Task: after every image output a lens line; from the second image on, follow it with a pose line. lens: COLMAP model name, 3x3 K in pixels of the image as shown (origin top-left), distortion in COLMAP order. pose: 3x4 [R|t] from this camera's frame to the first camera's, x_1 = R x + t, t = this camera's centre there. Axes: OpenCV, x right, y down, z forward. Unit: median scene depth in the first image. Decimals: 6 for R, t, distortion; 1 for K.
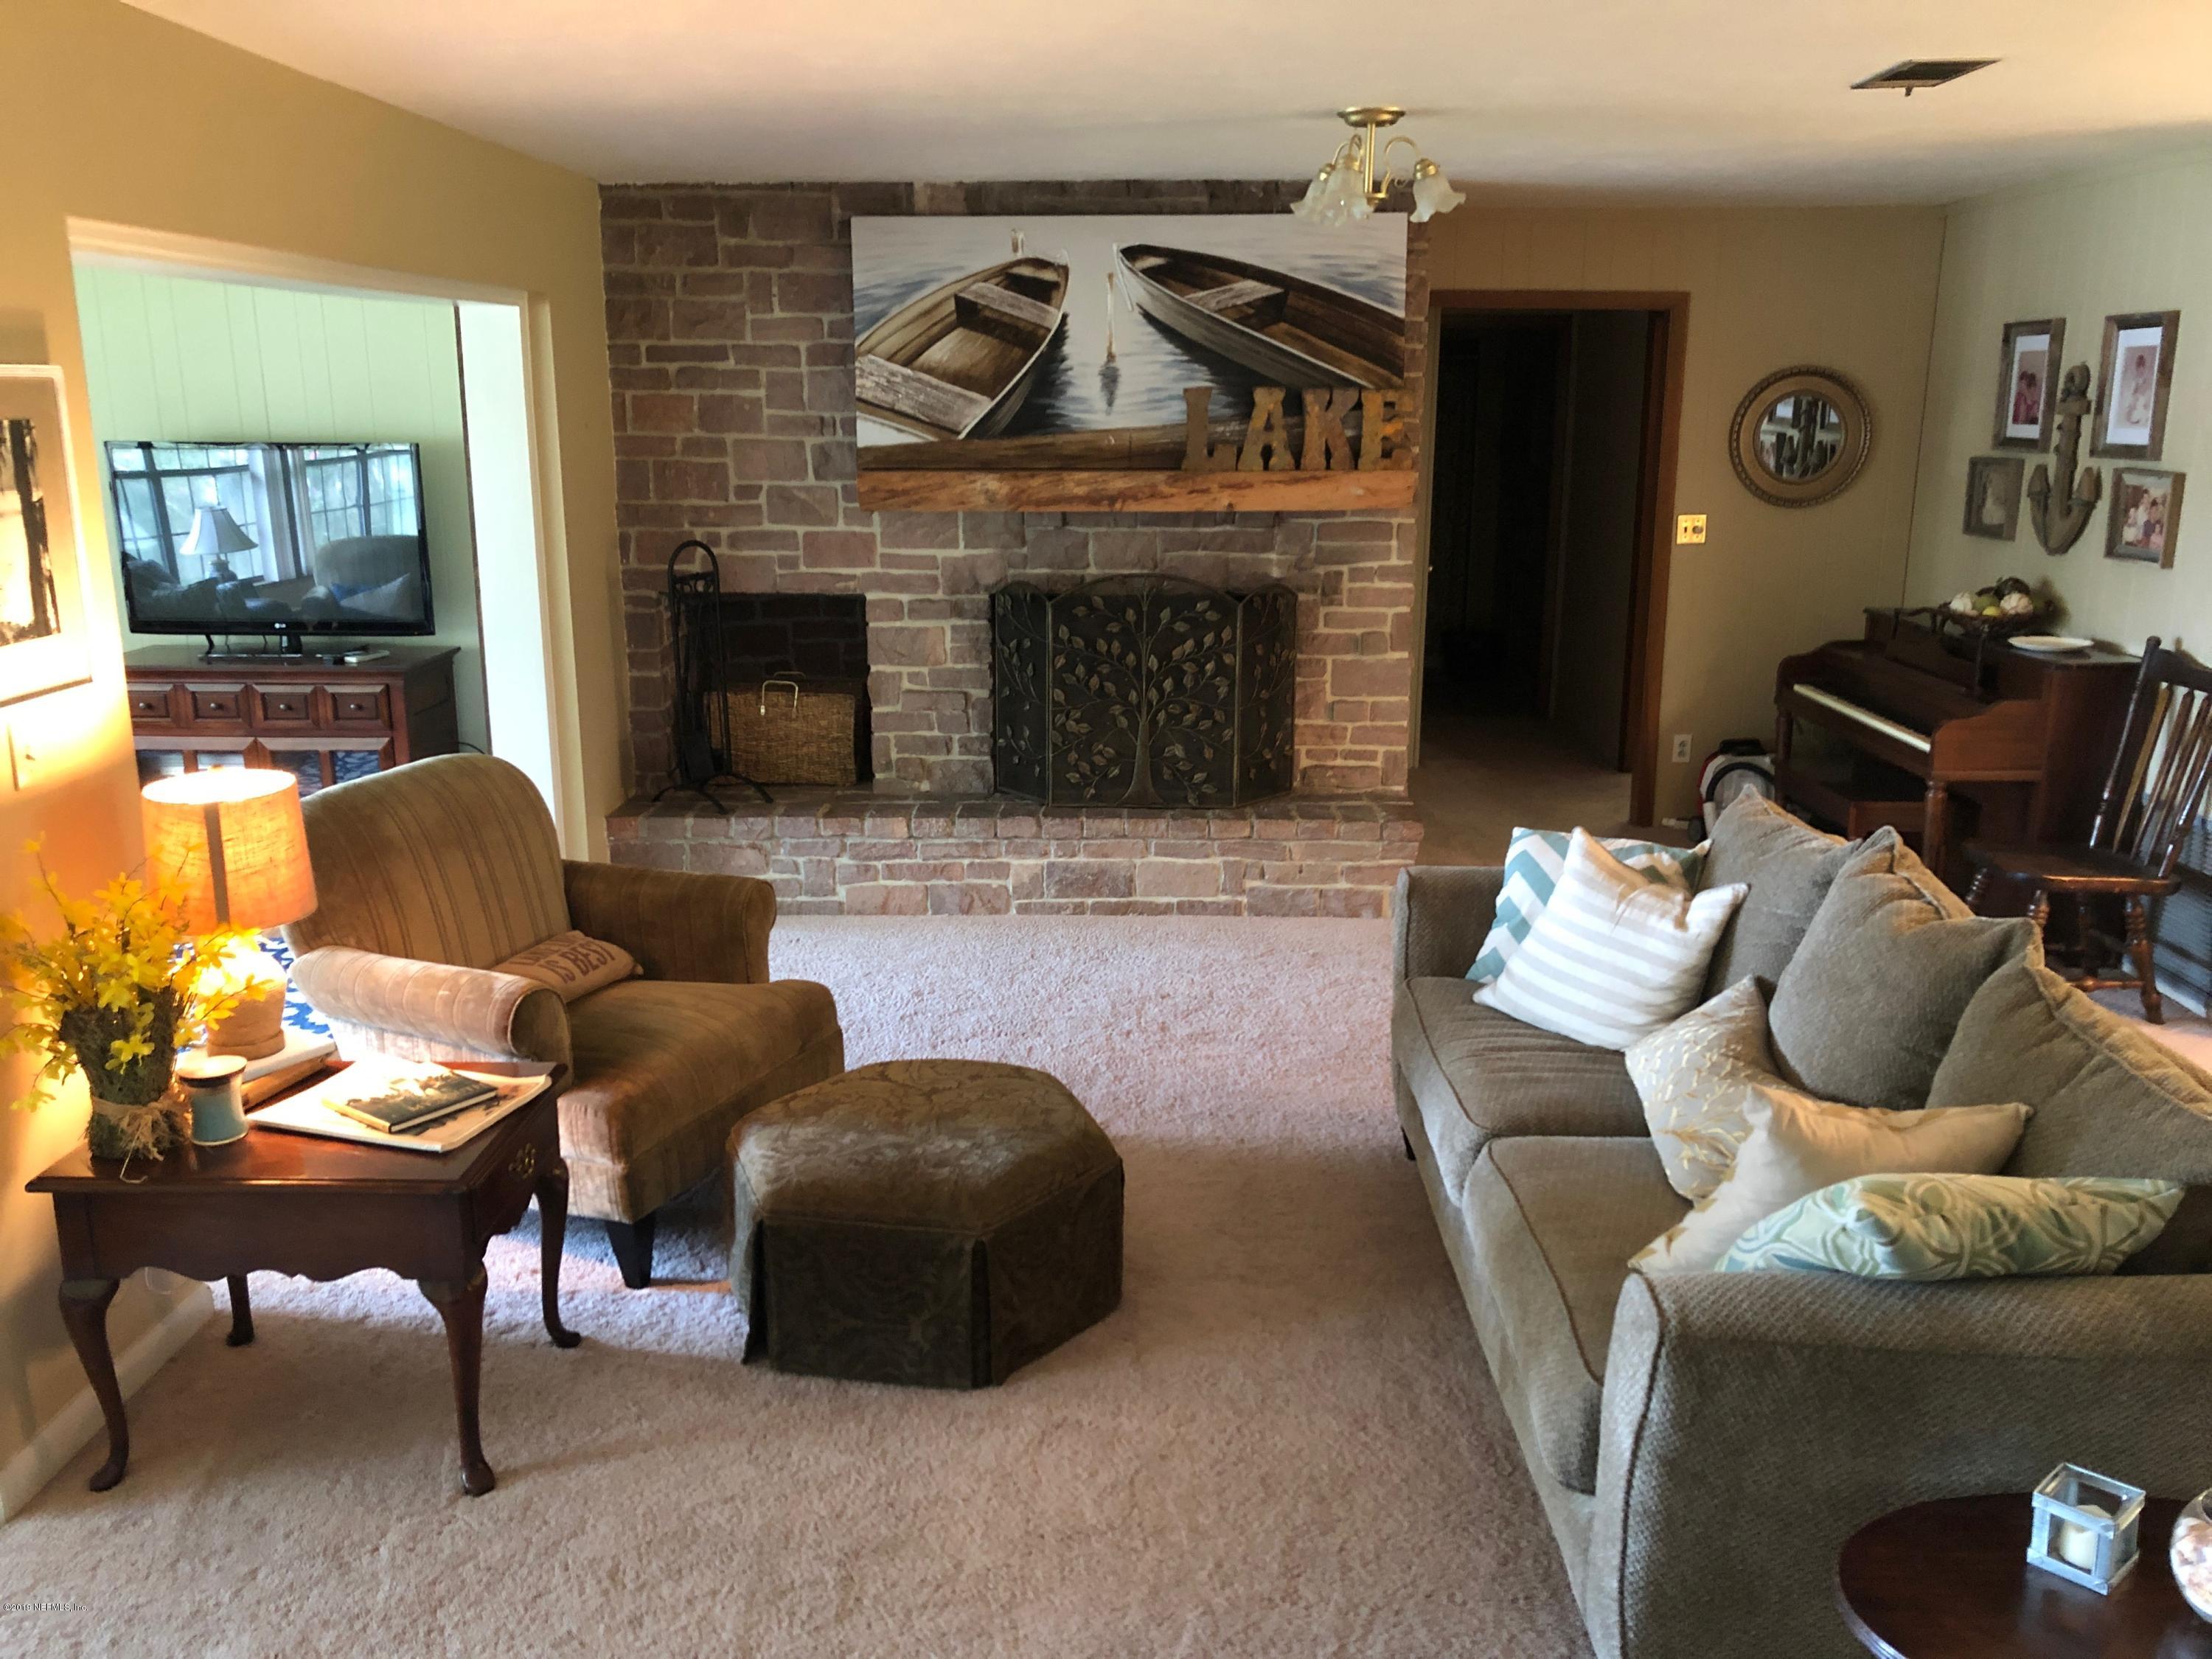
lens RADIAL K [[1795.8, 0, 1106.0], [0, 1795.8, 829.5], [0, 0, 1]] dist [0.013754, -0.002657]
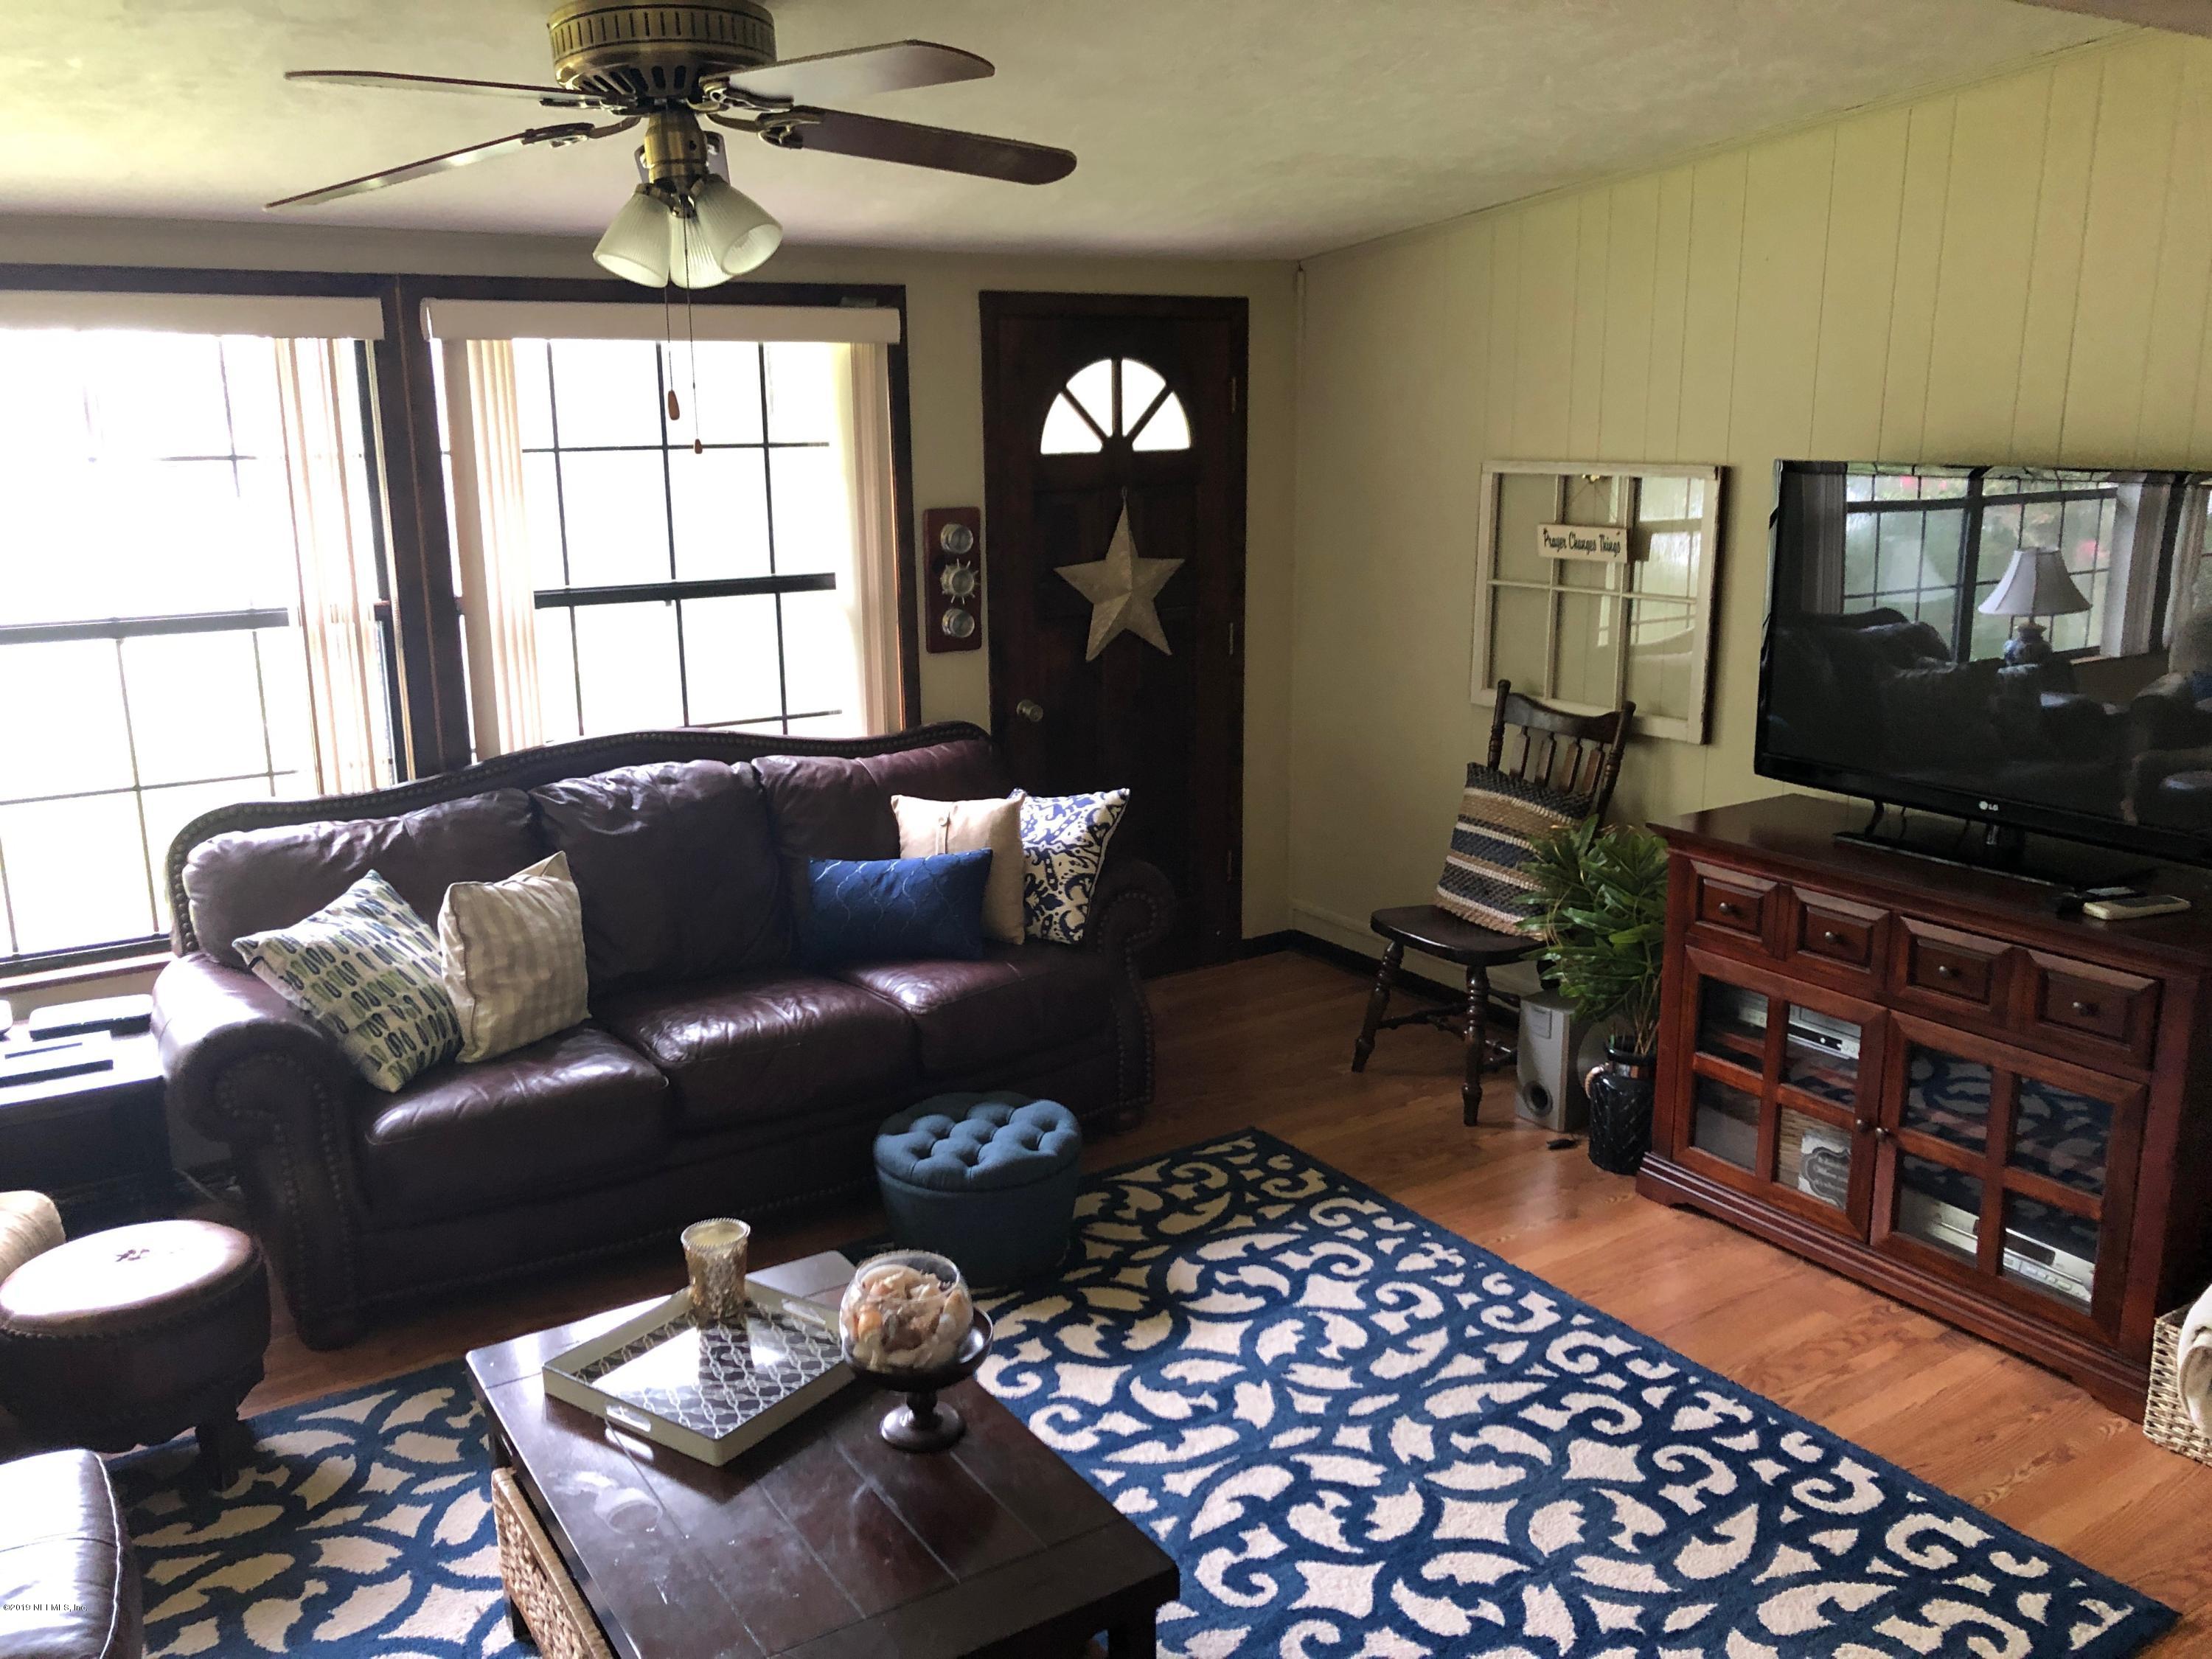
lens RADIAL K [[1795.8, 0, 1106.0], [0, 1795.8, 829.5], [0, 0, 1]] dist [0.013754, -0.002657]
pose [[0.559369, 0.181644, -0.808772, -0.170419], [-0.185891, 0.978333, 0.091159, -0.105617], [0.807806, 0.099352, 0.581015, 0.475156]]
